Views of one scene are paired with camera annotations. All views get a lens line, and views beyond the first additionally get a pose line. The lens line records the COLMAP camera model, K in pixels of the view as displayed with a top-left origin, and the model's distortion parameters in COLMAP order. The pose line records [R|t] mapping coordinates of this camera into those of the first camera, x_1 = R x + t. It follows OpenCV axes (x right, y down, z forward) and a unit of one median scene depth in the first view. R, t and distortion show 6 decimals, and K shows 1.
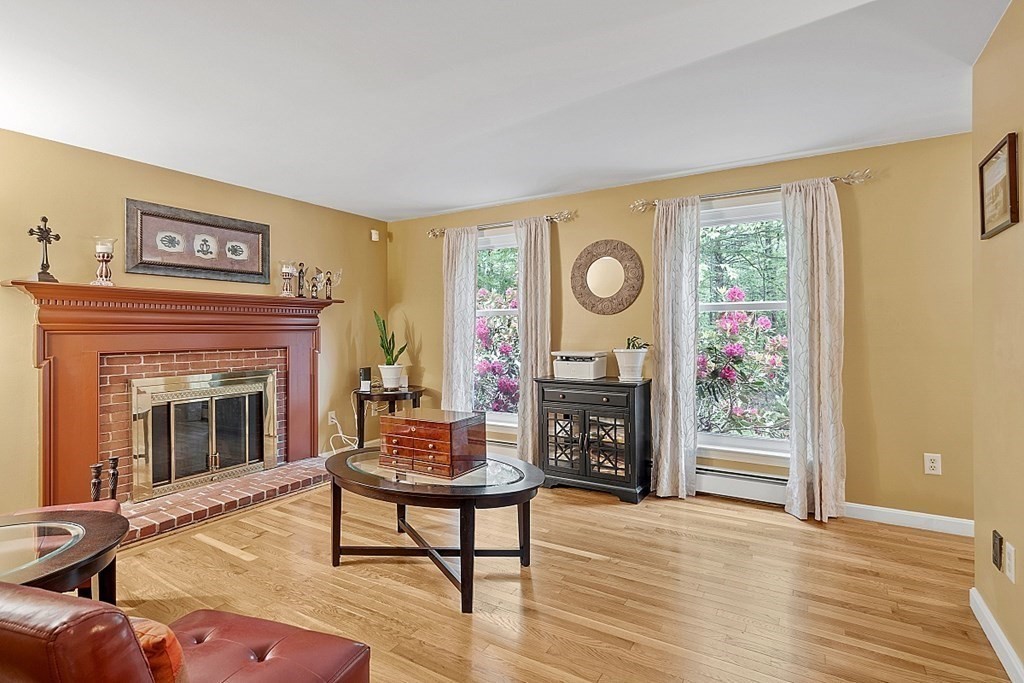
lens RADIAL K [[514.2, 0, 539.1], [0, 514.2, 325.0], [0, 0, 1]] dist [-0.003970, -0.000231]
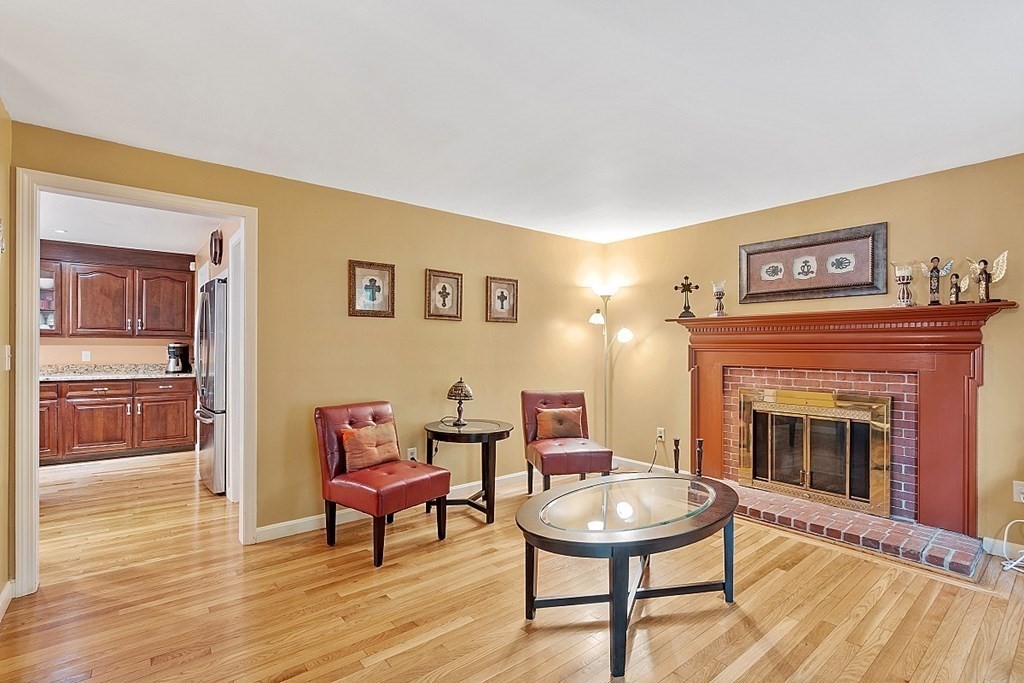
lens RADIAL K [[460.4, 0, 506.6], [0, 460.4, 349.6], [0, 0, 1]] dist [0.002860, -0.000090]
pose [[-0.358382, 0.002985, -0.933570, 0.428242], [0.005696, 0.999983, 0.001011, 0.006930], [0.933558, -0.004956, -0.358393, 0.778136]]
